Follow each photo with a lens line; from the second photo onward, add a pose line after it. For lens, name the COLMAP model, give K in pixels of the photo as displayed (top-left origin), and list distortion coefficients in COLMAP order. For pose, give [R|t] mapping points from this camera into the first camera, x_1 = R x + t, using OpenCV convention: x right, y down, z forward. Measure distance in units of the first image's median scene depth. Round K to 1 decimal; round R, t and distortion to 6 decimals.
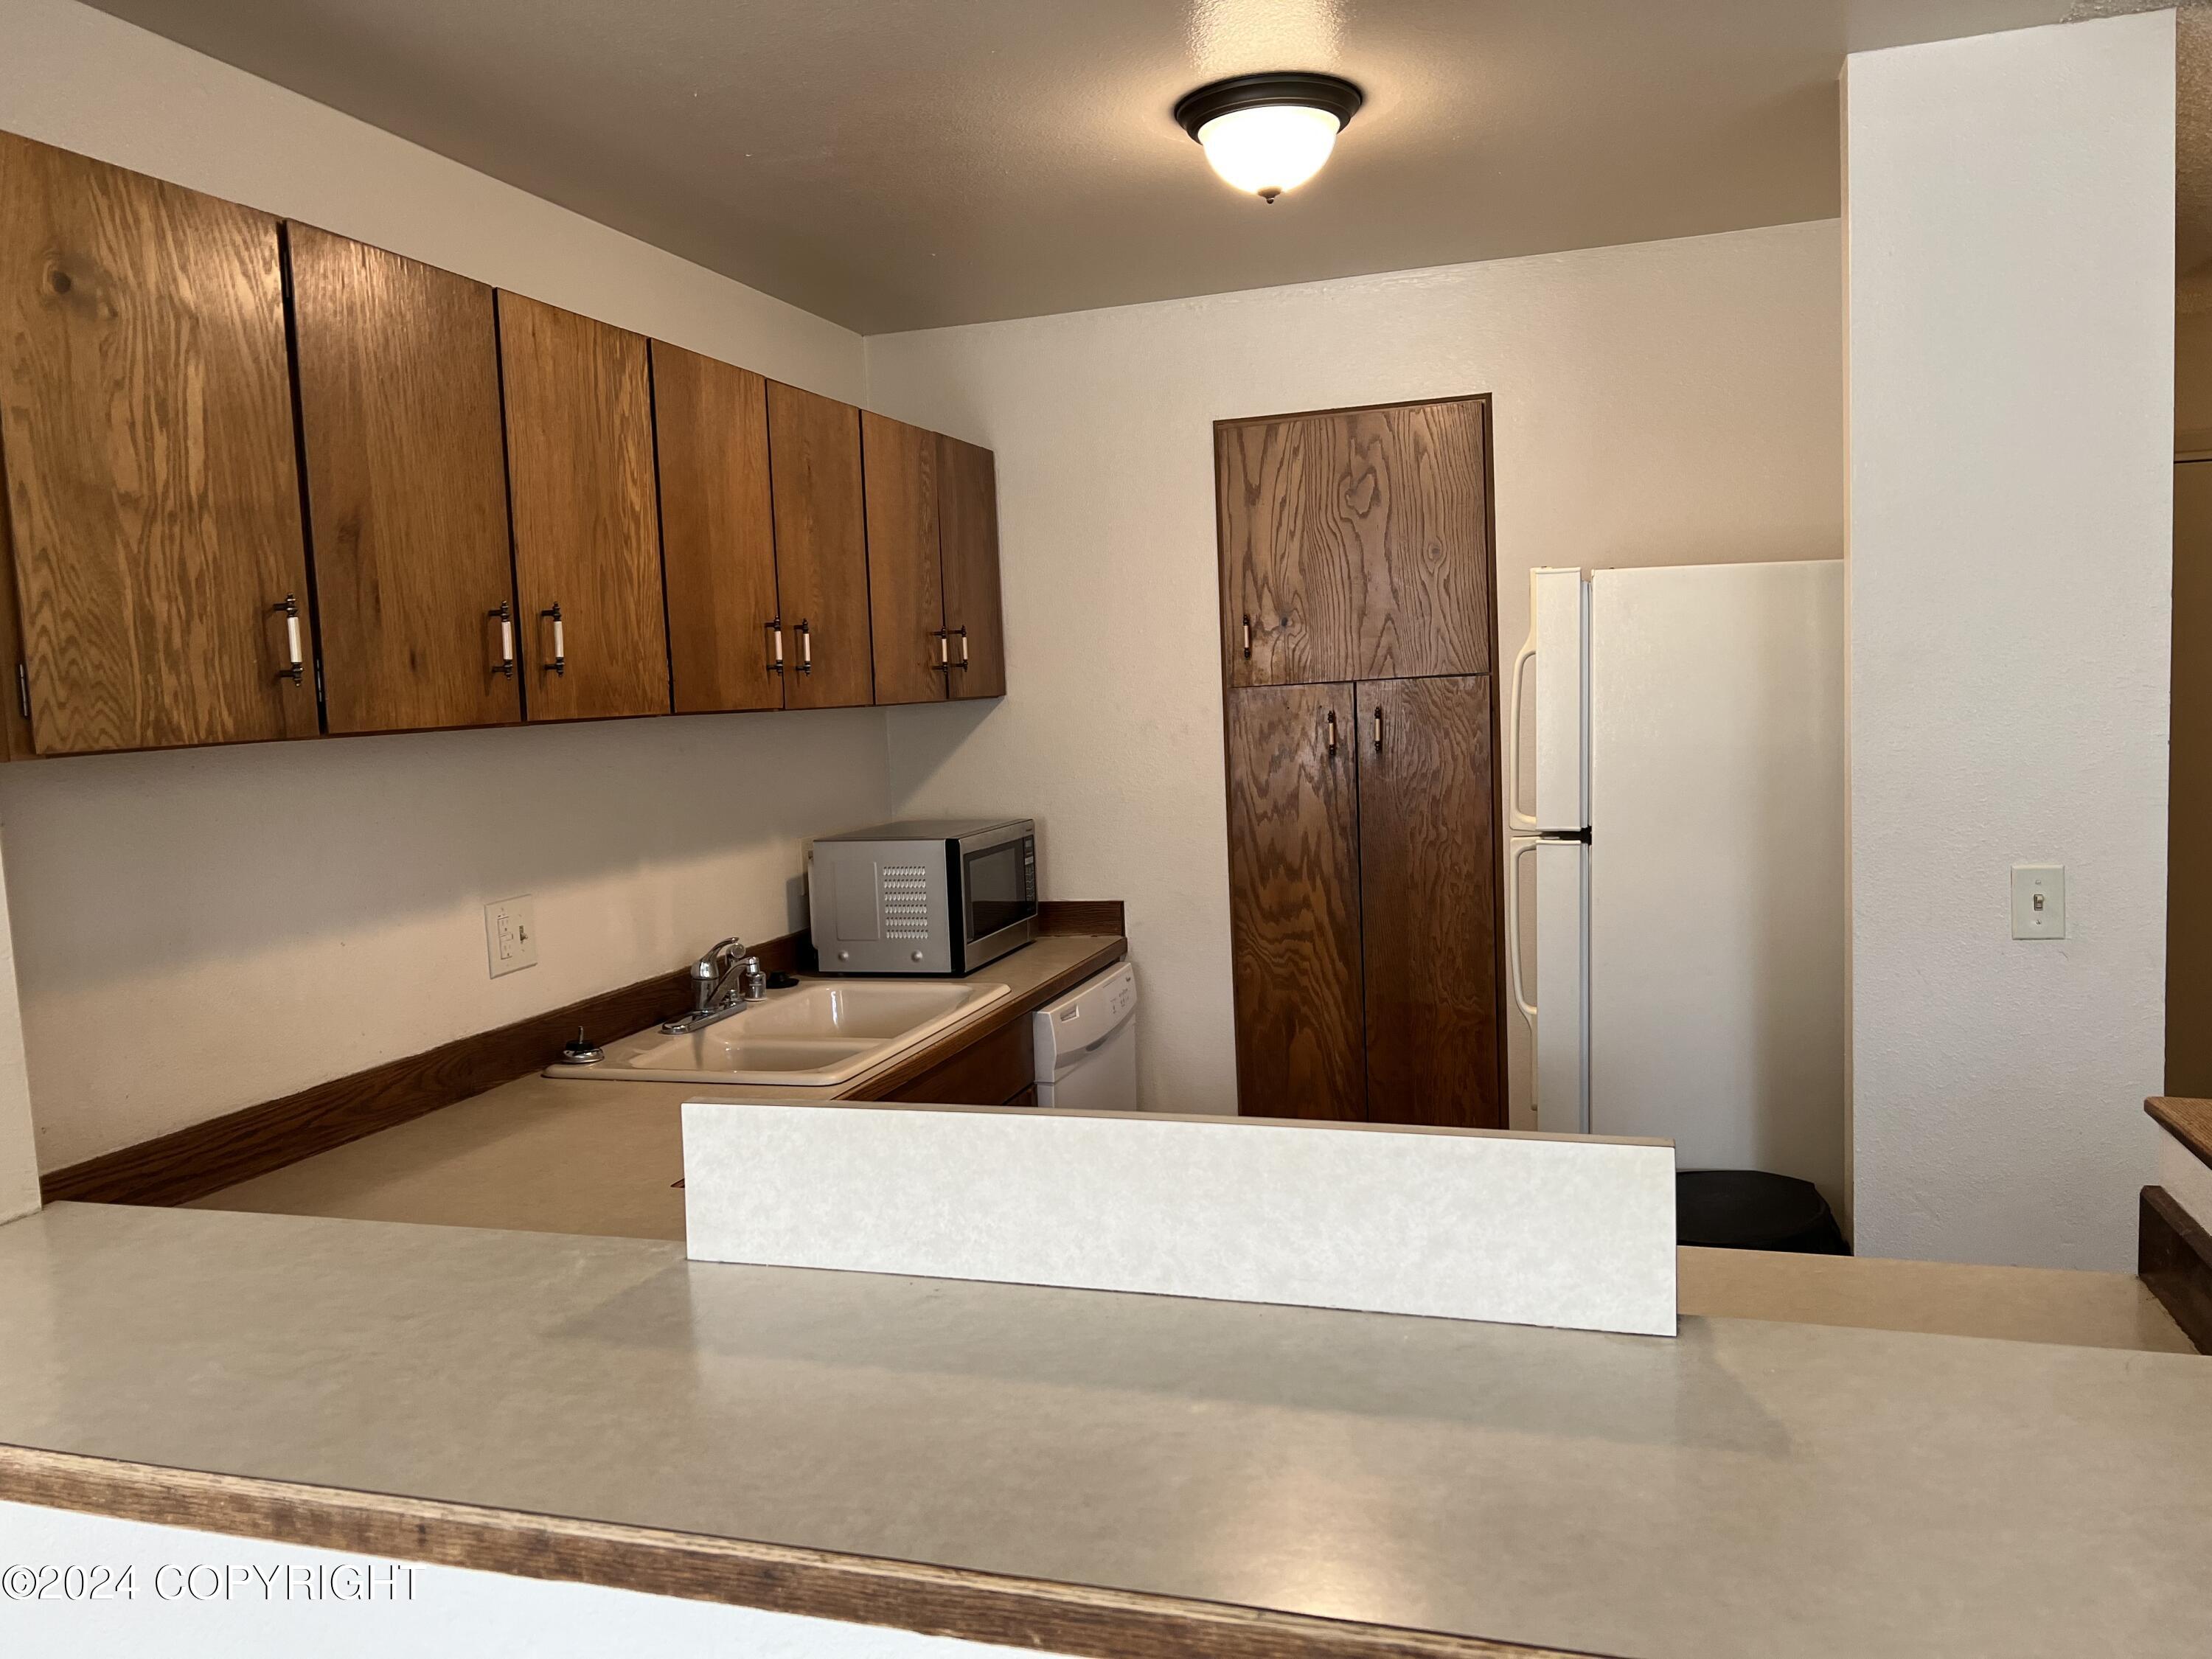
lens RADIAL K [[1659.3, 0, 1104.8], [0, 1659.3, 825.5], [0, 0, 1]] dist [0.045752, -0.051451]
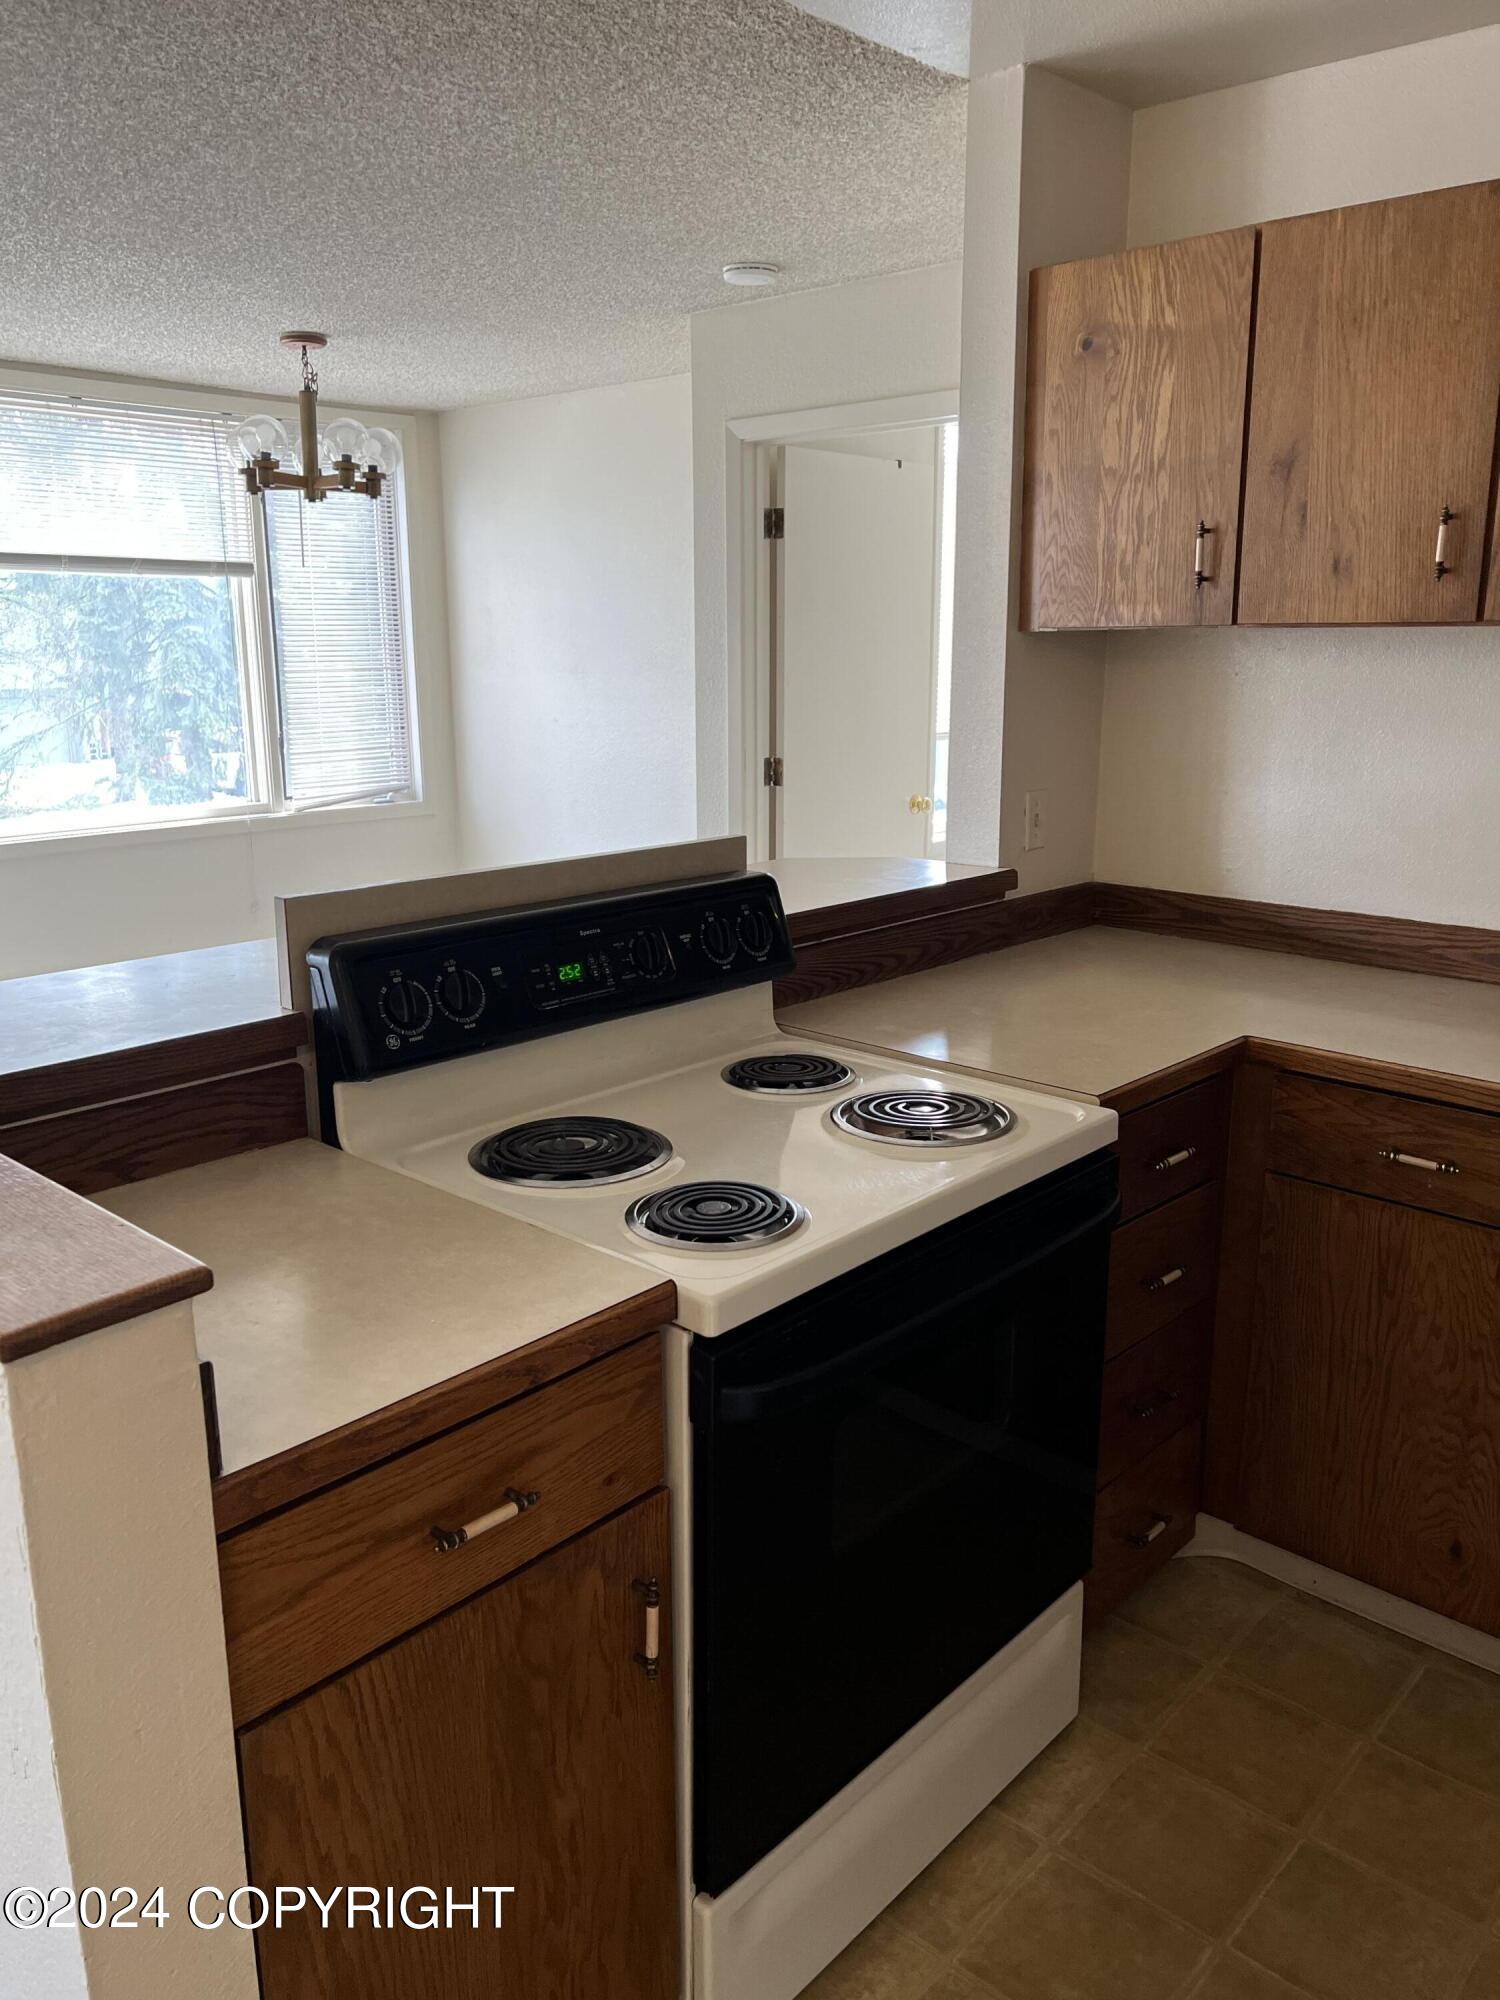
lens RADIAL K [[1500.3, 0, 760.1], [0, 1500.3, 985.7], [0, 0, 1]] dist [0.045752, -0.051451]
pose [[-0.412723, 0.245729, -0.877084, 0.953599], [-0.063905, 0.952738, 0.296995, -0.127855], [0.908612, 0.178627, -0.377514, 1.296360]]
